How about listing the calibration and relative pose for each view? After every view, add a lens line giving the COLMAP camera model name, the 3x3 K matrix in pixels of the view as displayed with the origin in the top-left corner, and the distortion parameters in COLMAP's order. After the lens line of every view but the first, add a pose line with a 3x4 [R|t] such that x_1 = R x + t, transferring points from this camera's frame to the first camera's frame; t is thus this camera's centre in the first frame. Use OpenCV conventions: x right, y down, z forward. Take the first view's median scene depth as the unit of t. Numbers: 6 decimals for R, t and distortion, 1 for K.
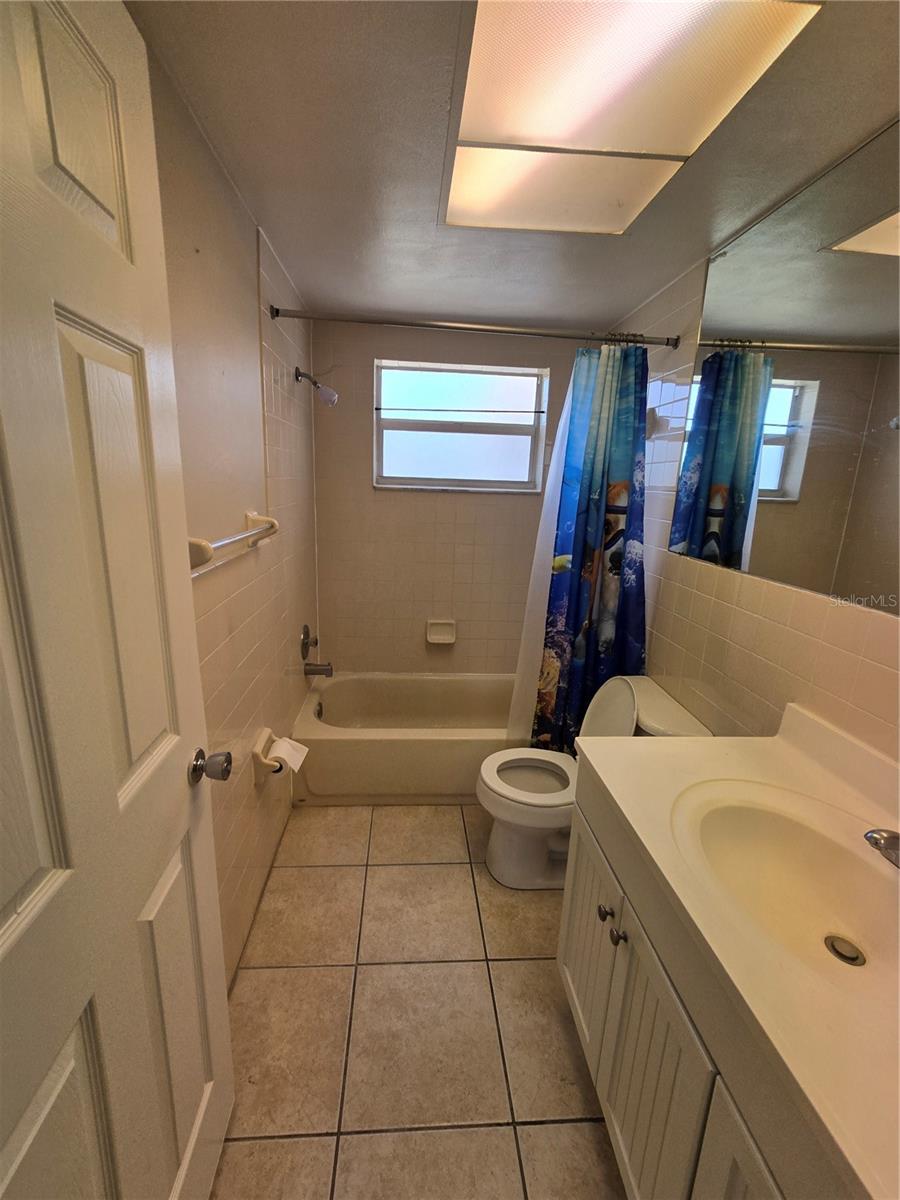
lens RADIAL K [[490.2, 0, 448.1], [0, 490.2, 598.0], [0, 0, 1]] dist [-0.004601, 0.001320]
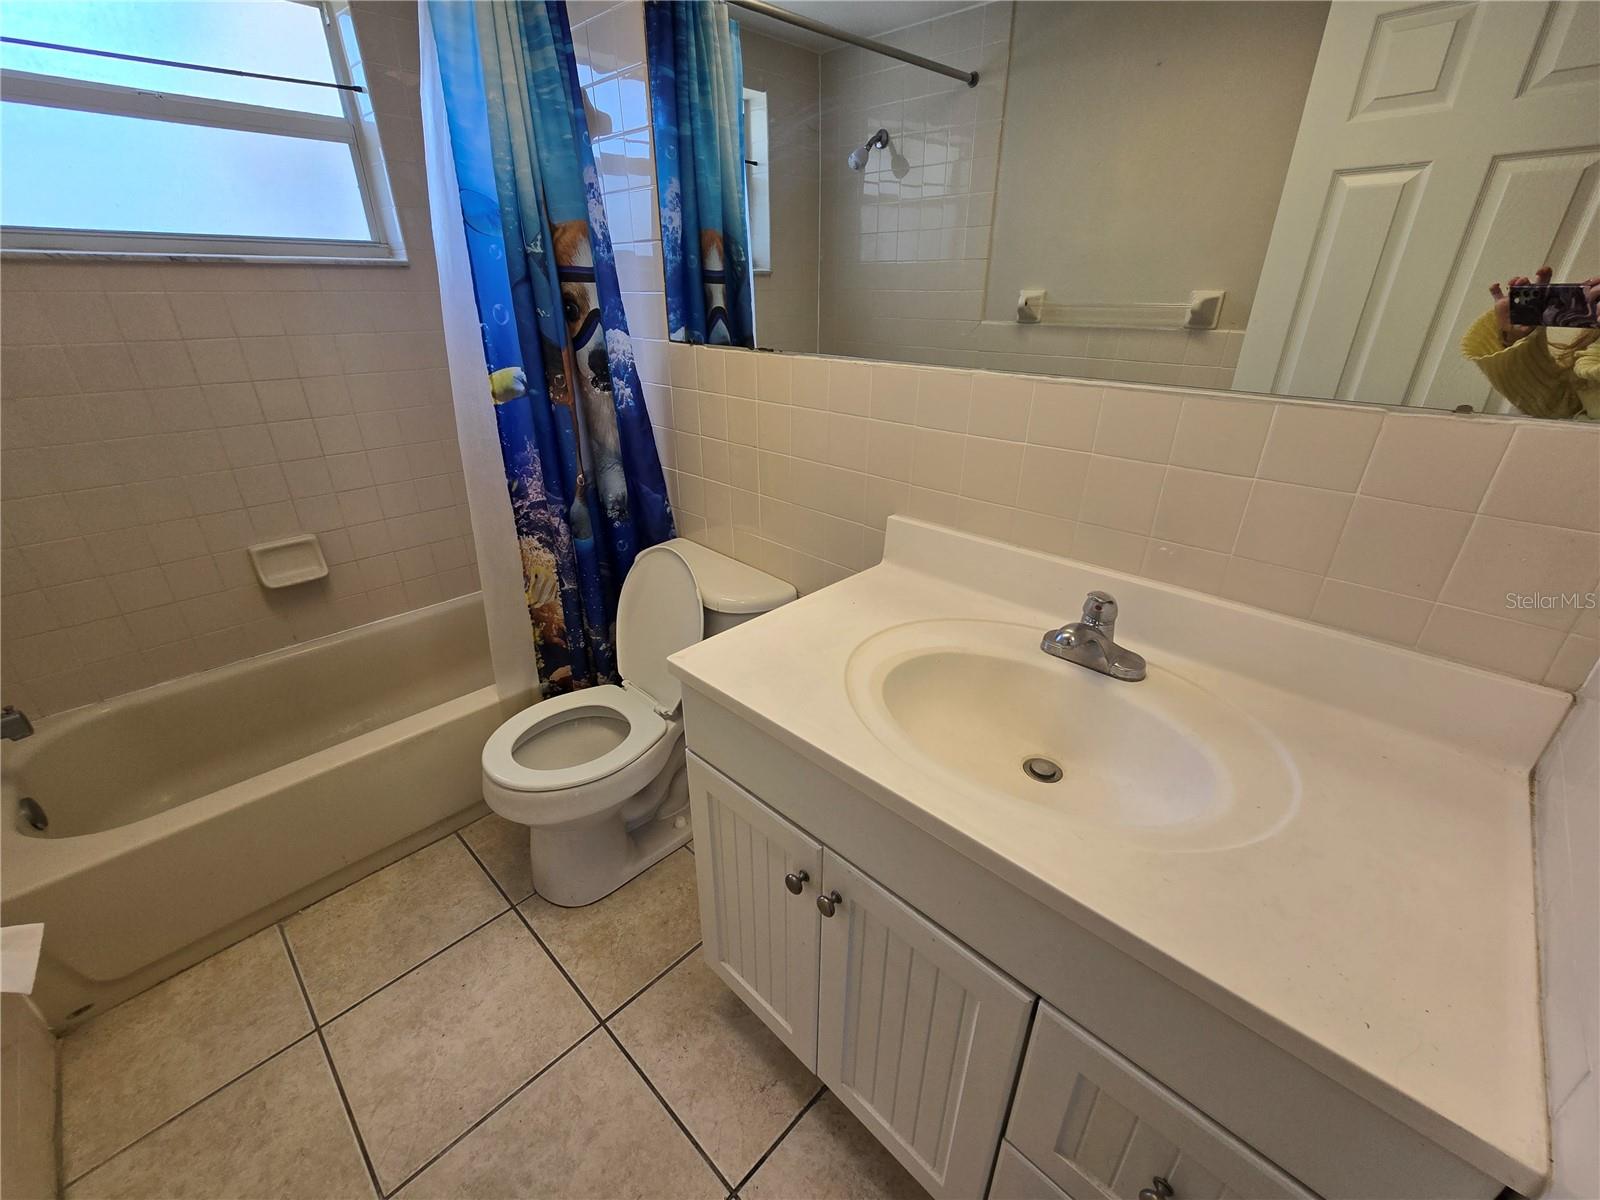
lens RADIAL K [[653.6, 0, 794.8], [0, 653.6, 608.8], [0, 0, 1]] dist [-0.004601, 0.001320]
pose [[0.747760, -0.321400, 0.580996, -0.043559], [0.179340, 0.940278, 0.289335, 0.016492], [-0.639290, -0.112157, 0.760742, 0.189756]]
